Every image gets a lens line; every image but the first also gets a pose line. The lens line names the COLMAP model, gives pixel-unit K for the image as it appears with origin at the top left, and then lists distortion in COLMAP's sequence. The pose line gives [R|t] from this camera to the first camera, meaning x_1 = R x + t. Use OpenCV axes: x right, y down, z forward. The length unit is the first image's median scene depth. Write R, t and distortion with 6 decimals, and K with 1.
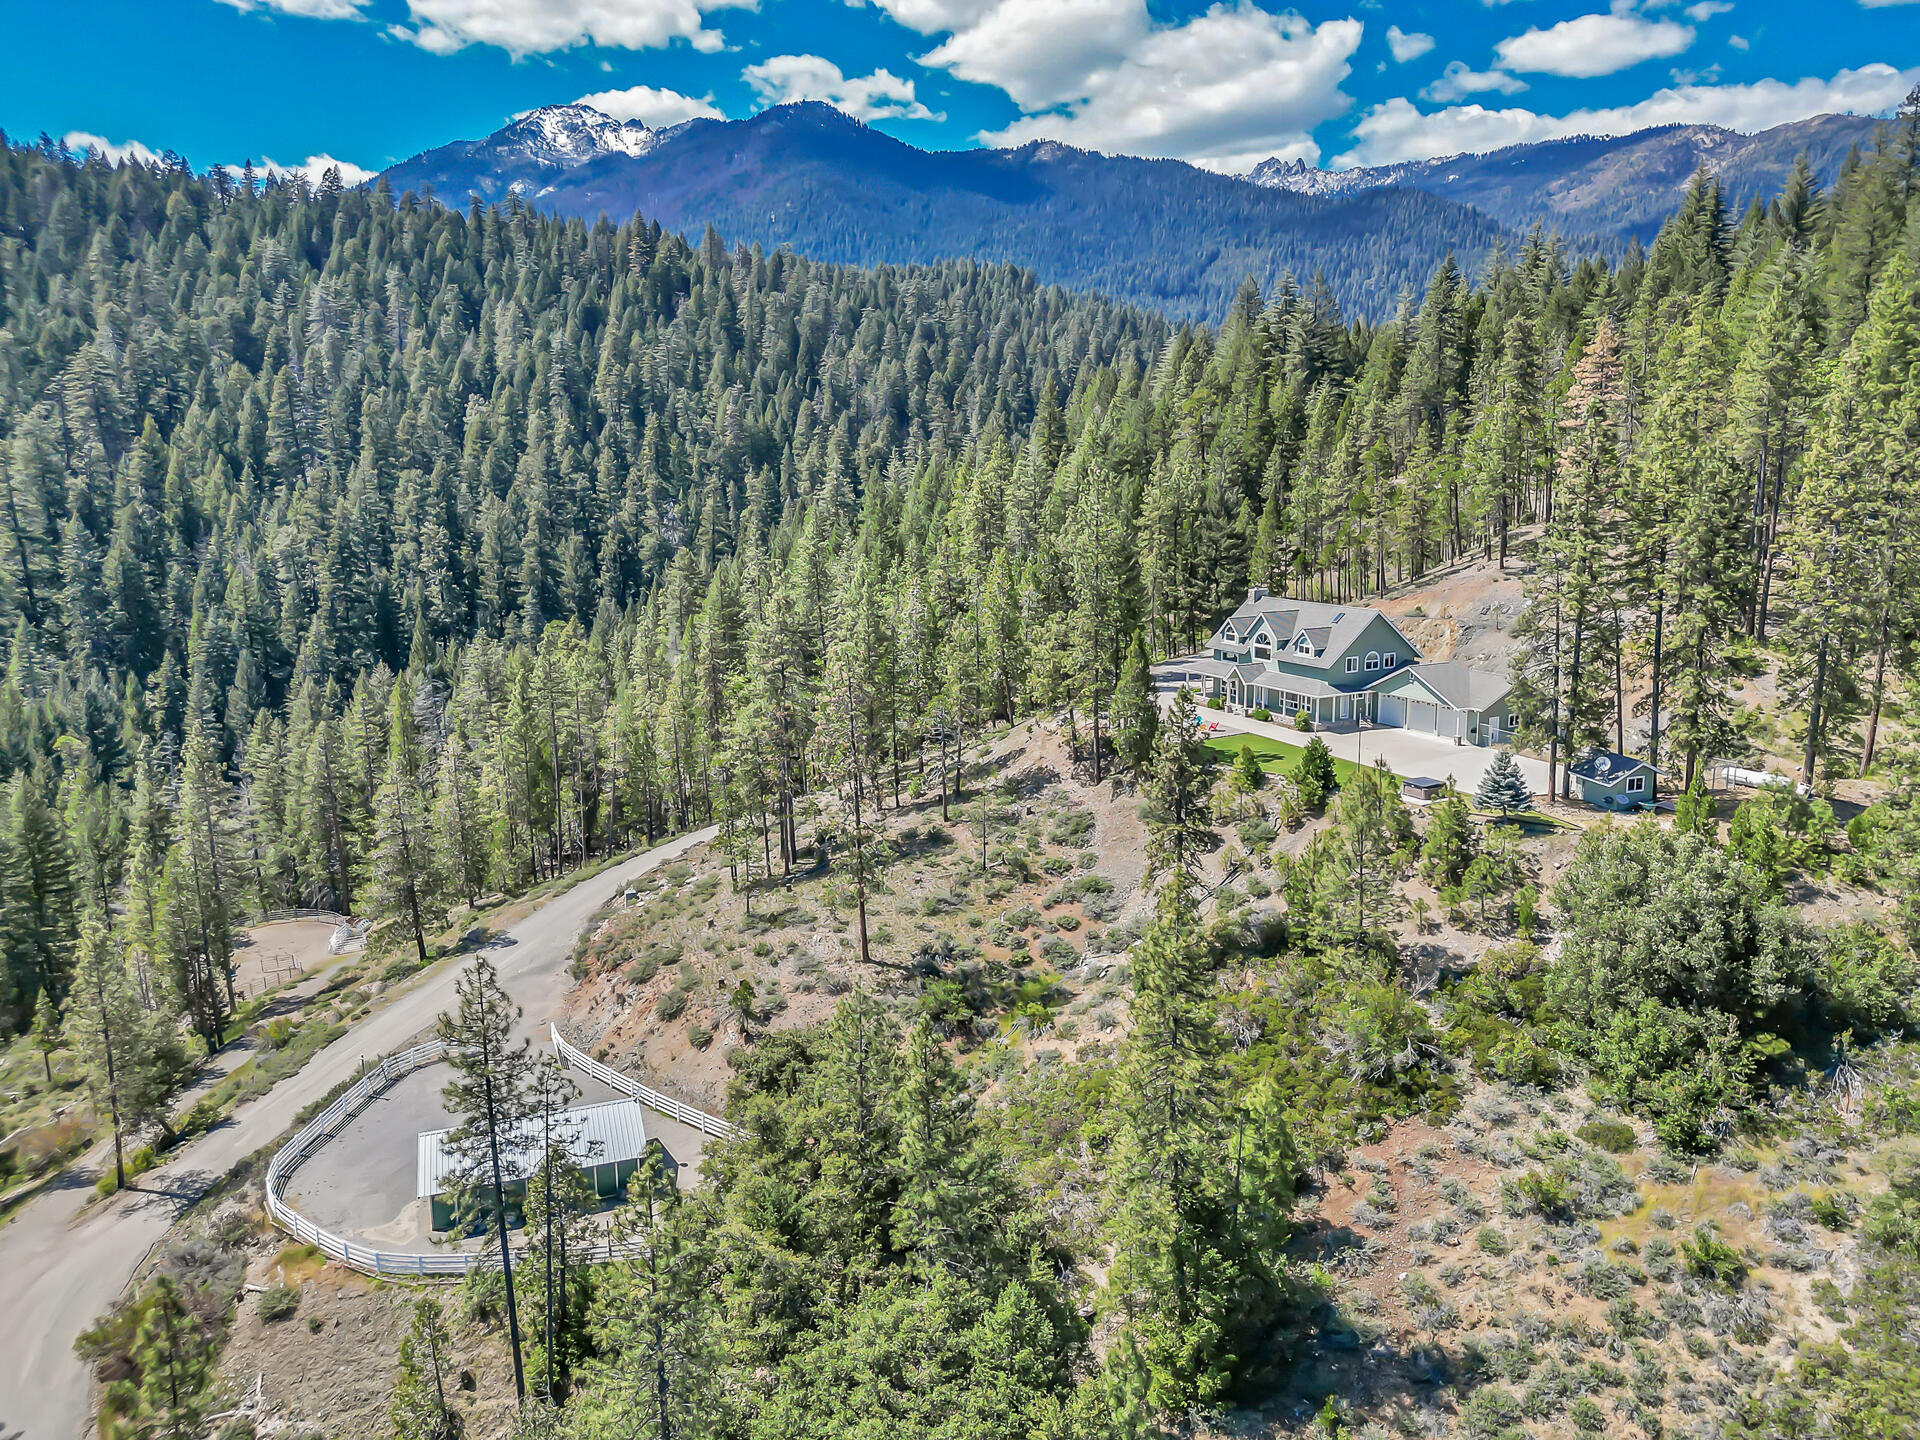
lens RADIAL K [[1338.7, 0, 959.1], [0, 1338.7, 704.8], [0, 0, 1]] dist [0.092560, -0.082602]
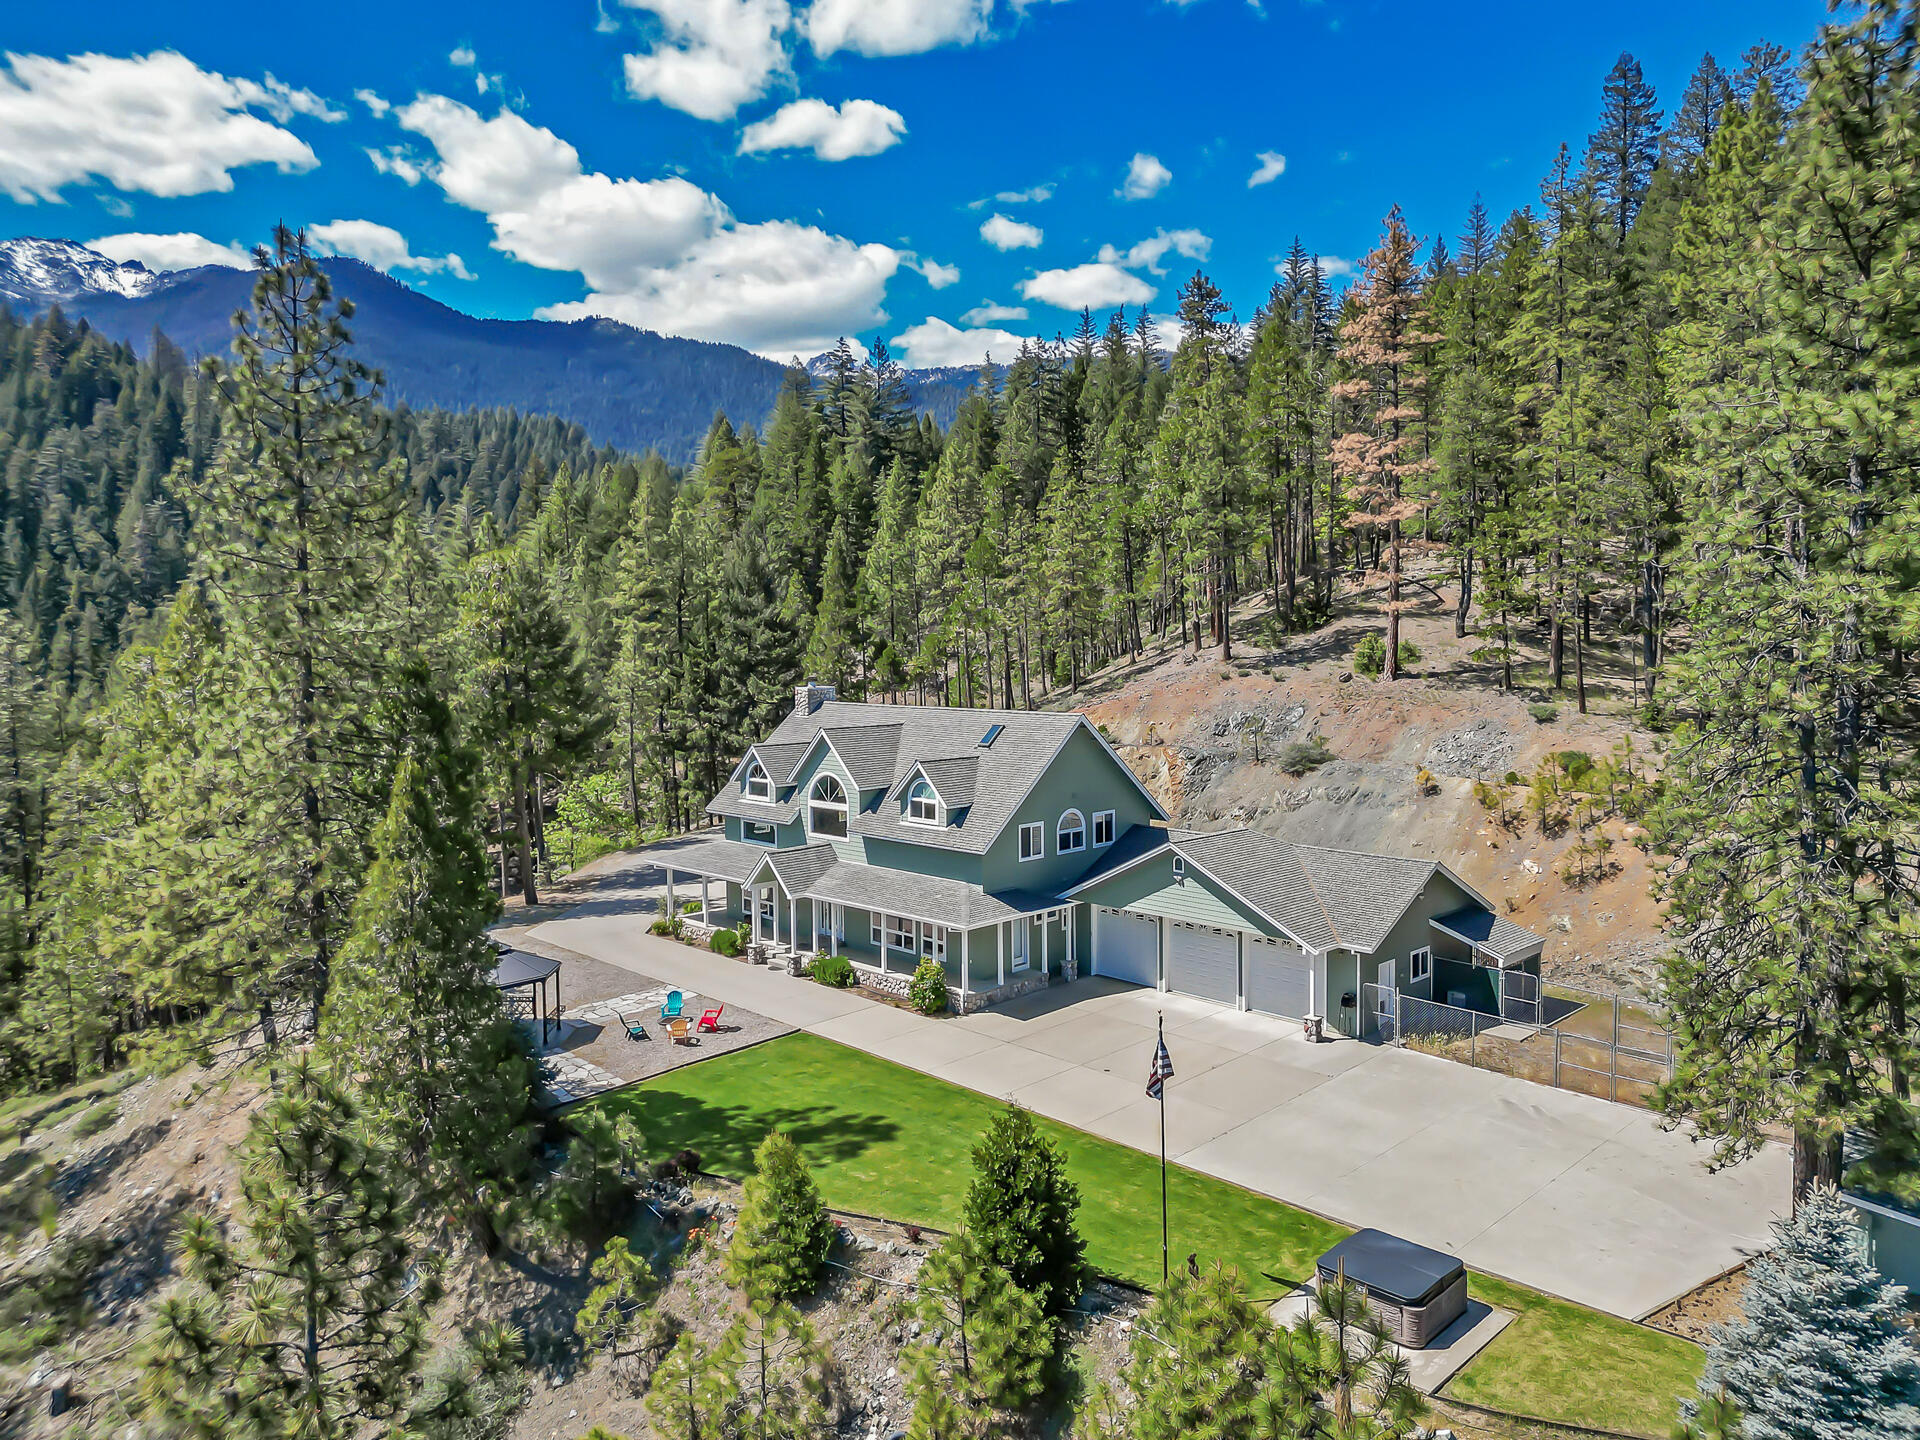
lens RADIAL K [[1335.1, 0, 959.4], [0, 1335.1, 706.4], [0, 0, 1]] dist [0.089733, -0.078593]
pose [[0.950164, -0.009437, 0.311609, 0.127684], [0.047694, 0.992175, -0.115383, -0.022785], [-0.308082, 0.124495, 0.943179, 0.558404]]
